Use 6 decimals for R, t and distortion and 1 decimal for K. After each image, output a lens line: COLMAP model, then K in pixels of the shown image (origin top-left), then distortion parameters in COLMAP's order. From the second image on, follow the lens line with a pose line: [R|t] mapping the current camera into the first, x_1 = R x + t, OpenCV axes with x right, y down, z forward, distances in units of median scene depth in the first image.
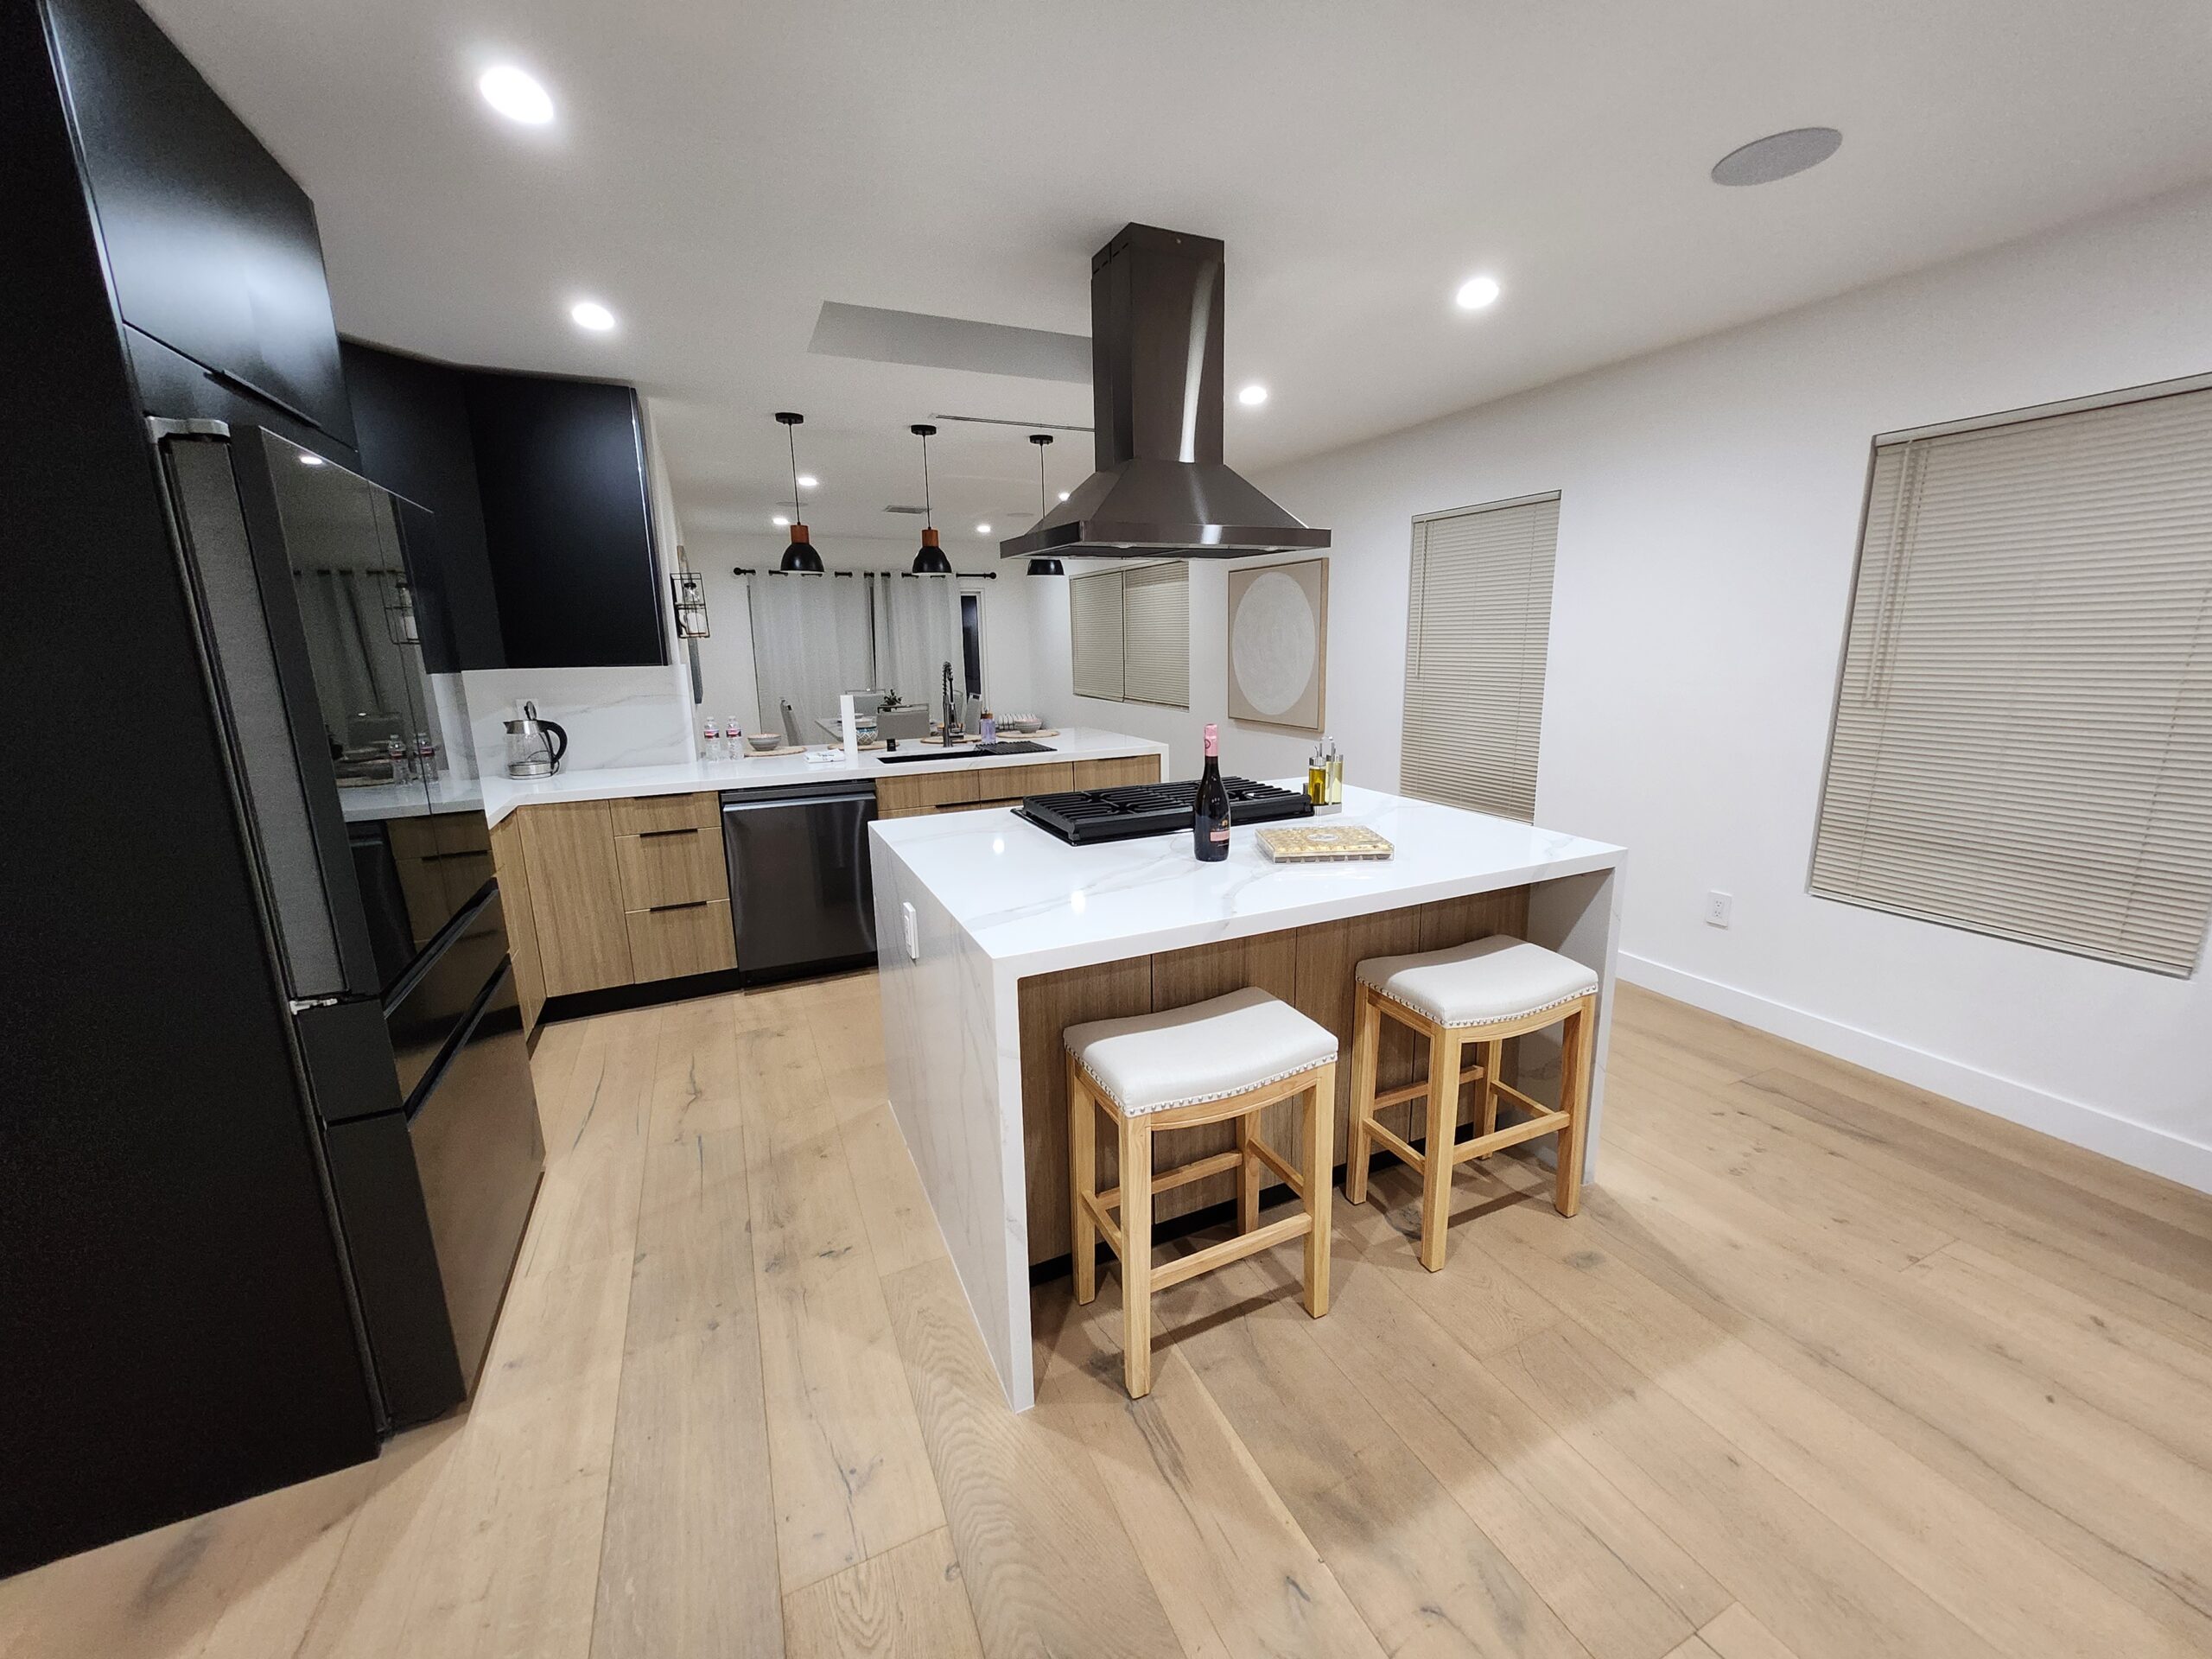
lens RADIAL K [[878.1, 0, 1107.8], [0, 878.1, 828.9], [0, 0, 1]] dist [0.002284, 0.001153]
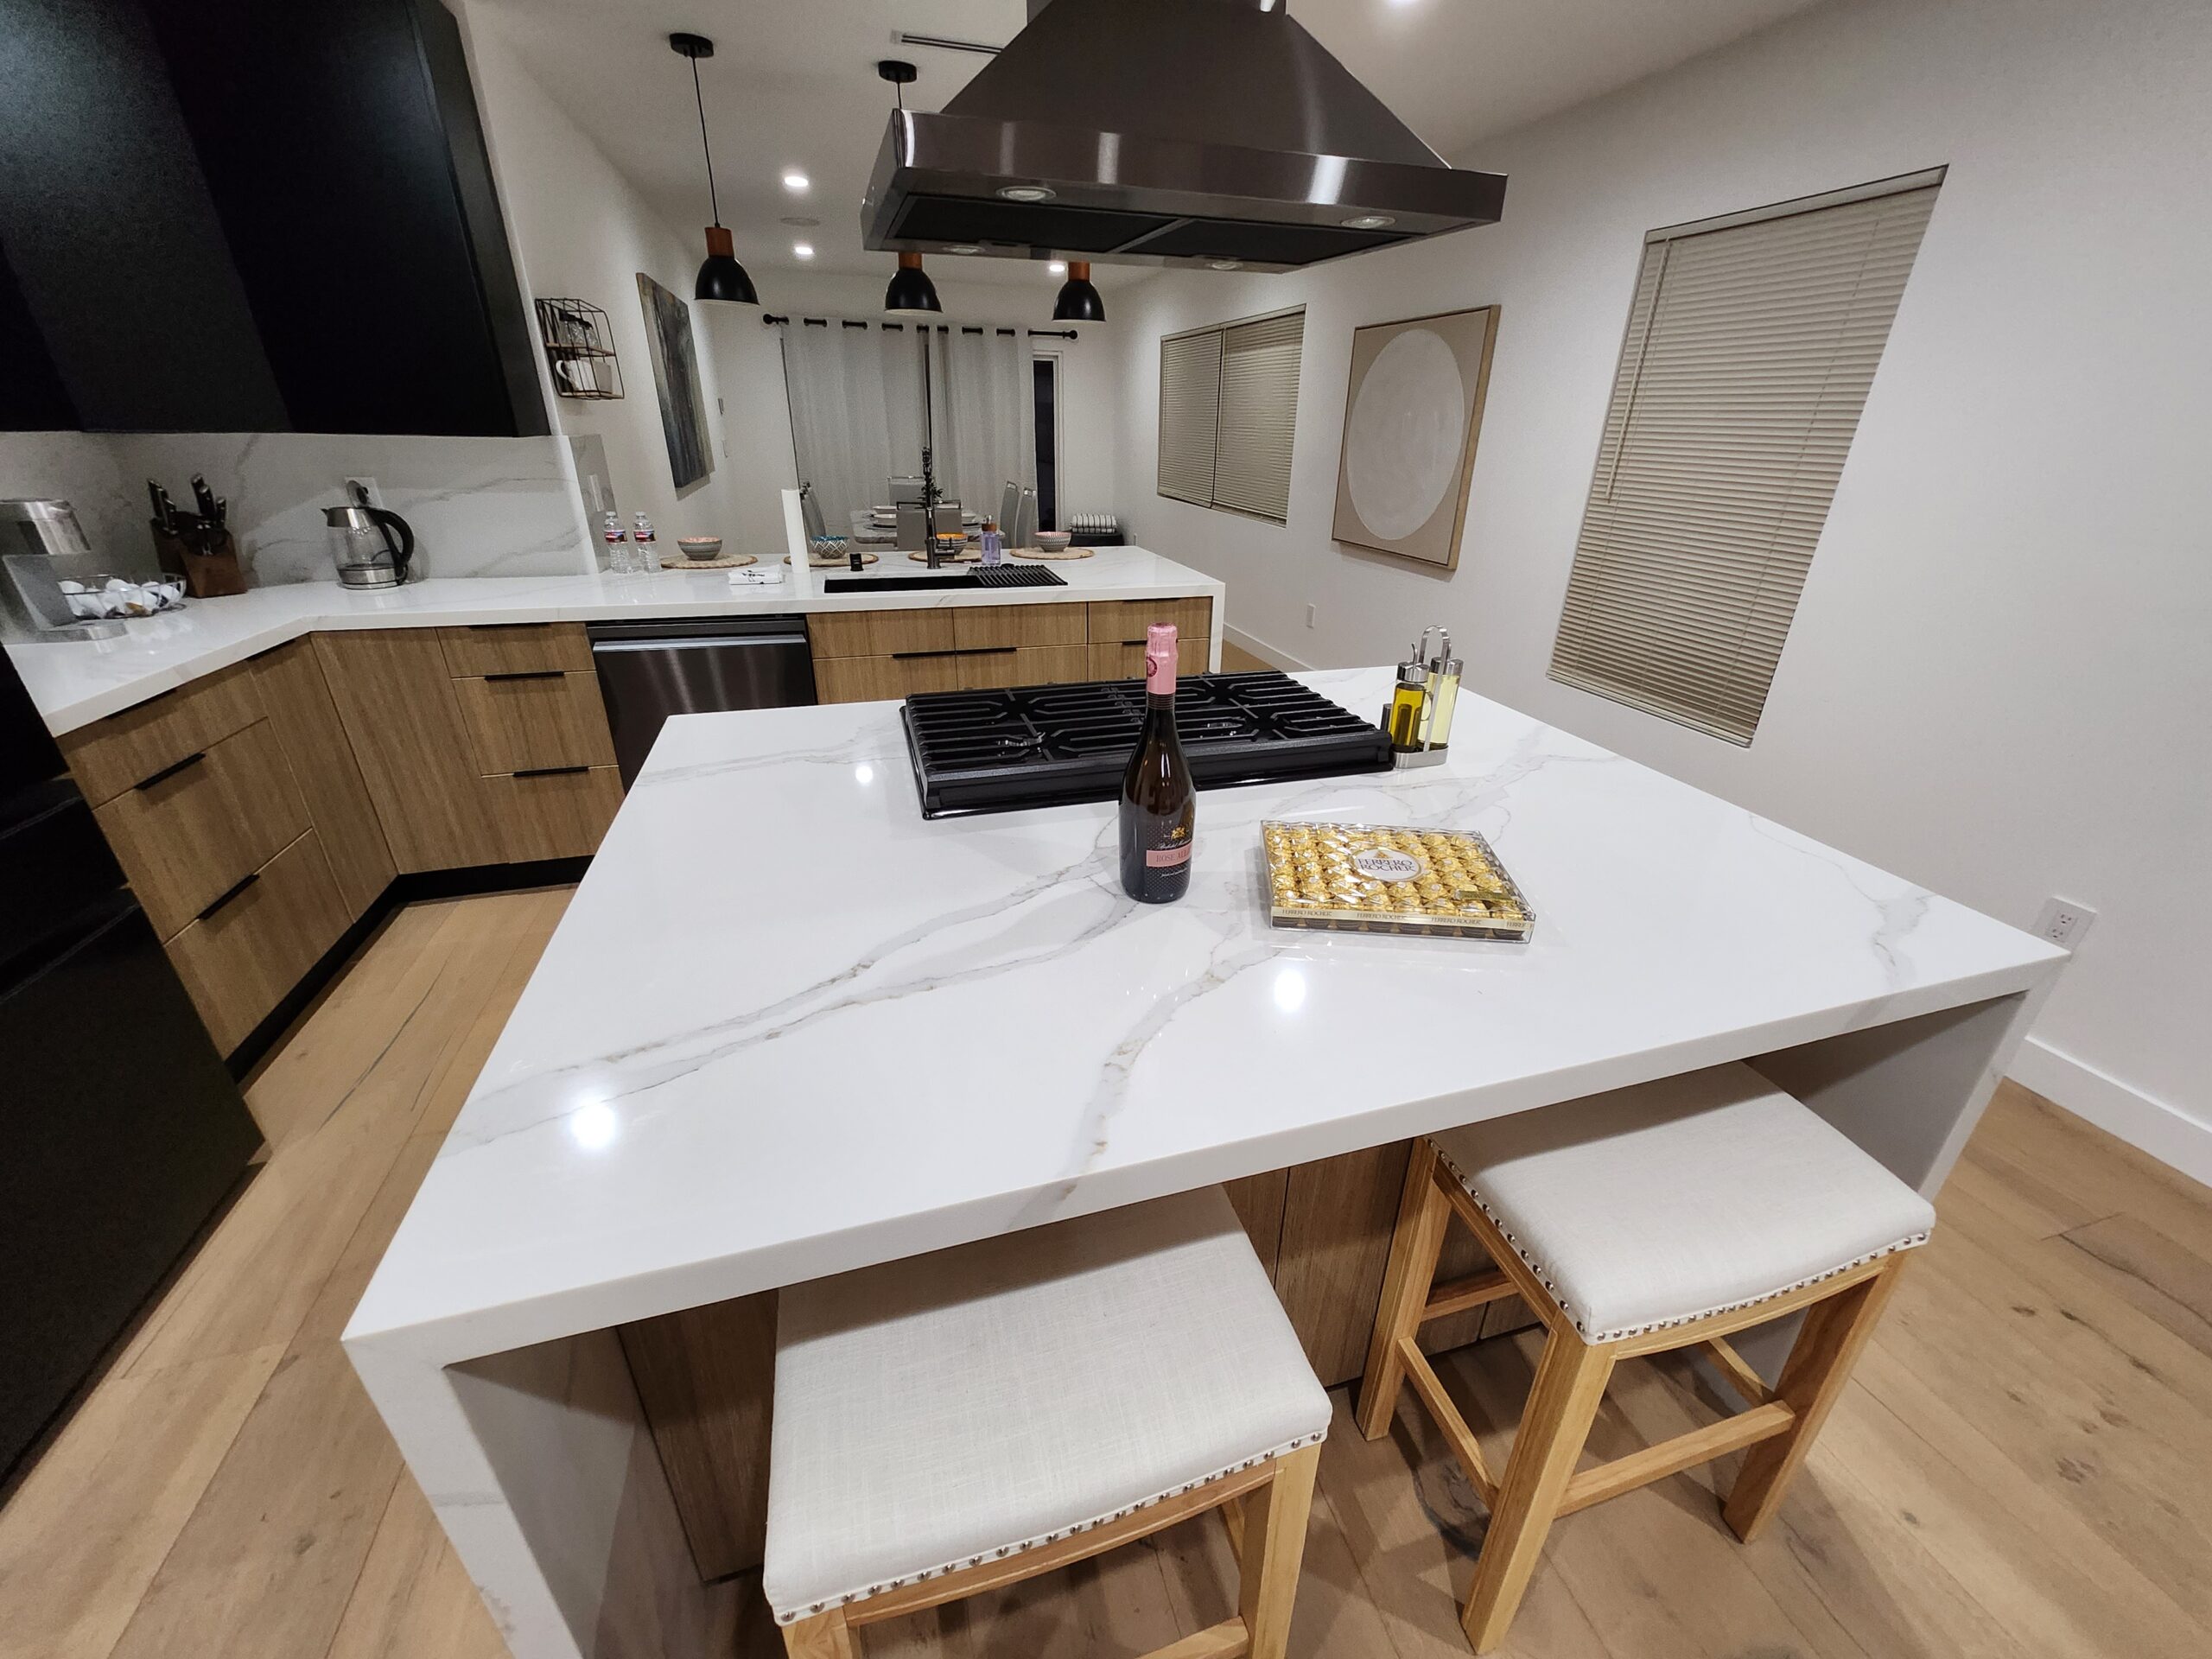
lens RADIAL K [[878.1, 0, 1110.8], [0, 878.1, 825.7], [0, 0, 1]] dist [0.002284, 0.001153]
pose [[0.990342, 0.087193, -0.107798, 0.085297], [-0.061865, 0.973708, 0.219238, -0.066018], [0.124080, -0.210452, 0.969698, 0.303691]]
